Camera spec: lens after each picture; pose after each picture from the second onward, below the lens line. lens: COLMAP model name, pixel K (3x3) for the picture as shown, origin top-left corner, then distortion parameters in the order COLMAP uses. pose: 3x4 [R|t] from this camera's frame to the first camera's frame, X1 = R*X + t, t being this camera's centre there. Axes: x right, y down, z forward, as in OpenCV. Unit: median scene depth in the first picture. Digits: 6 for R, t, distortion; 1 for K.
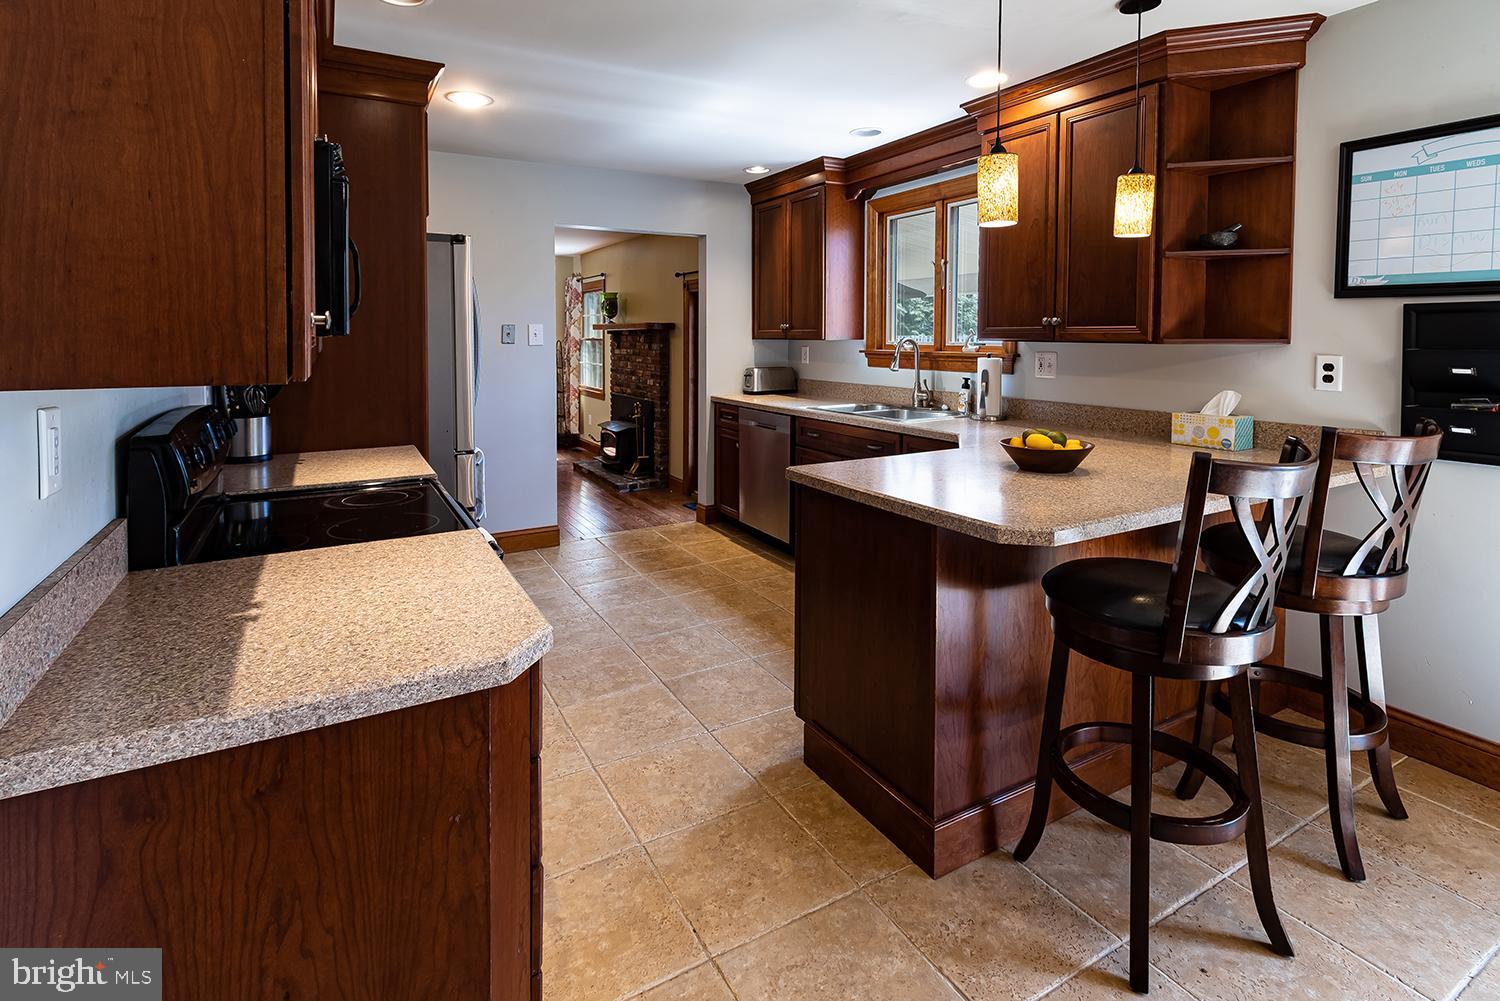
lens RADIAL K [[736.7, 0, 744.7], [0, 736.7, 359.9], [0, 0, 1]] dist [0.003641, 0.000523]
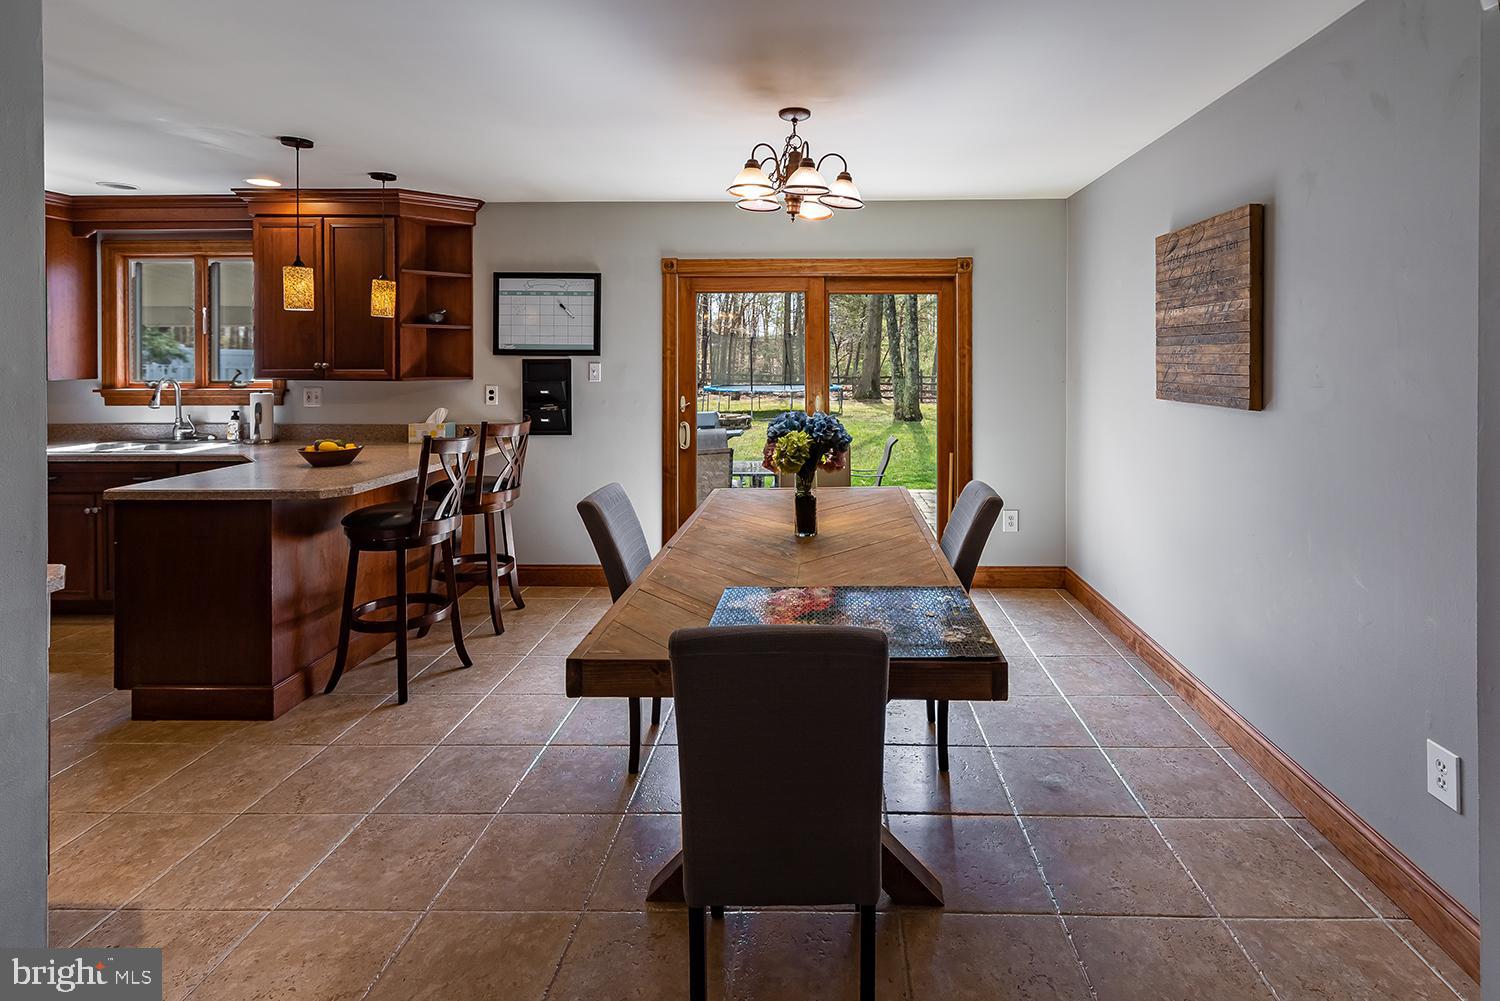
lens RADIAL K [[700.3, 0, 798.7], [0, 700.3, 370.8], [0, 0, 1]] dist [0.001595, 0.000125]
pose [[0.501621, -0.011302, 0.865014, -0.343176], [0.028268, 0.999595, -0.003333, -0.015878], [-0.864625, 0.026124, 0.501737, -0.551407]]
